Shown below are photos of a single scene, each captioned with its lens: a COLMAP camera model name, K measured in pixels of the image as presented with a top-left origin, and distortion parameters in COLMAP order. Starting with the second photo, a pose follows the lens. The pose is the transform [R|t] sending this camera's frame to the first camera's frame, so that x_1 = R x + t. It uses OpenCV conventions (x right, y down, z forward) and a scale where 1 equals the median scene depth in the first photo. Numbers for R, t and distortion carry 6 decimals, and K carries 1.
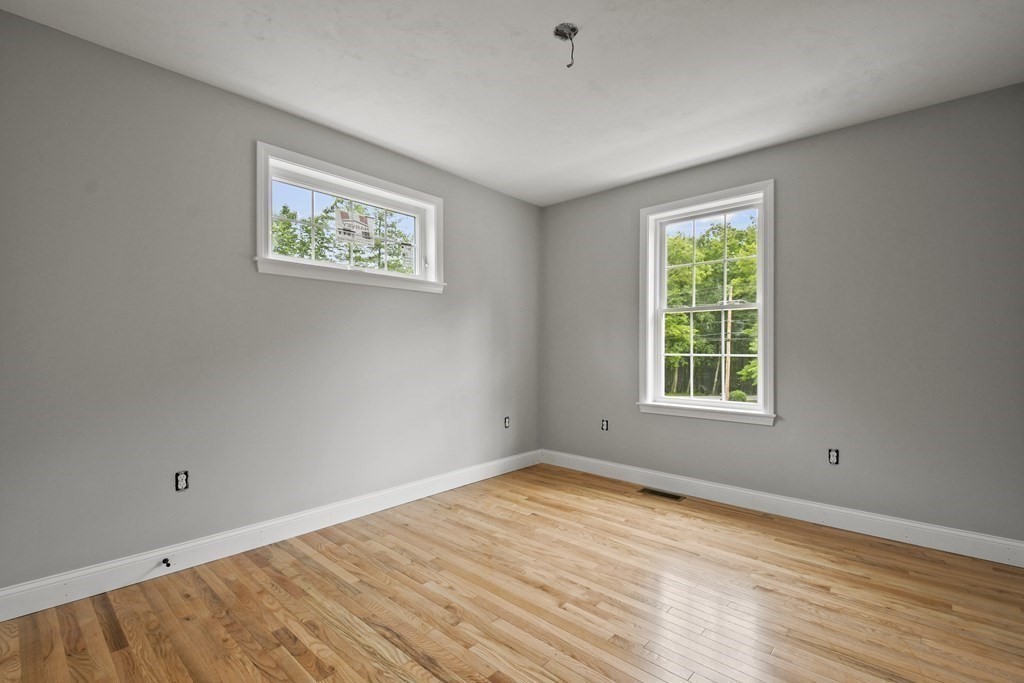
lens RADIAL K [[452.7, 0, 509.1], [0, 452.7, 345.3], [0, 0, 1]] dist [0.010759, -0.000630]
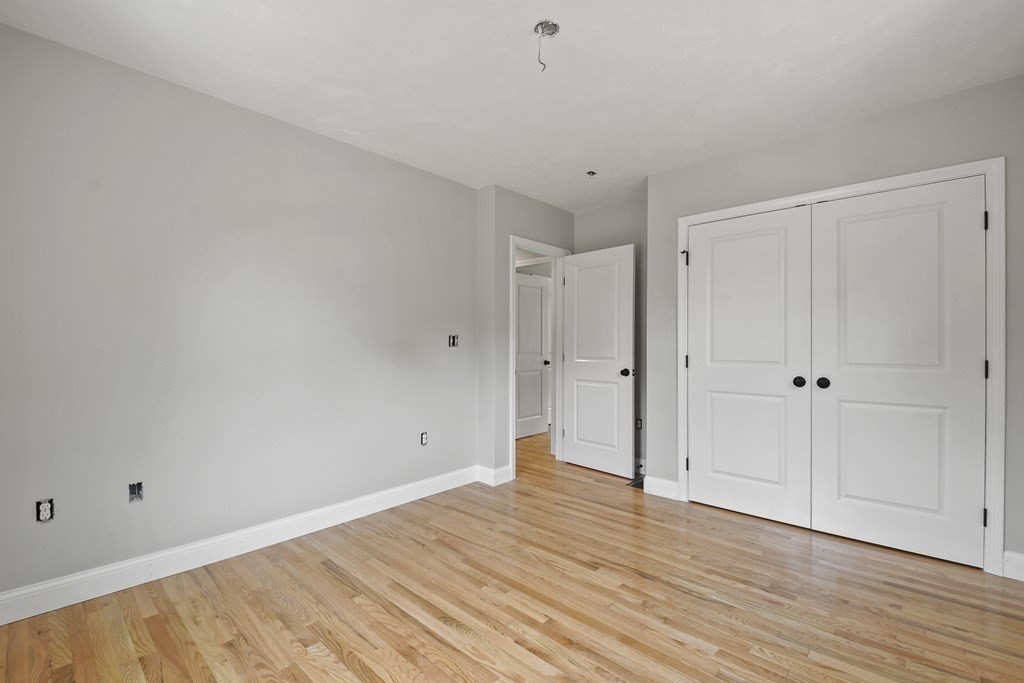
lens RADIAL K [[452.7, 0, 509.1], [0, 452.7, 345.3], [0, 0, 1]] dist [0.010759, -0.000630]
pose [[-0.999989, -0.004242, 0.001743, 0.207140], [-0.004247, 0.999986, -0.003034, -0.010660], [-0.001730, -0.003042, -0.999994, 2.029048]]
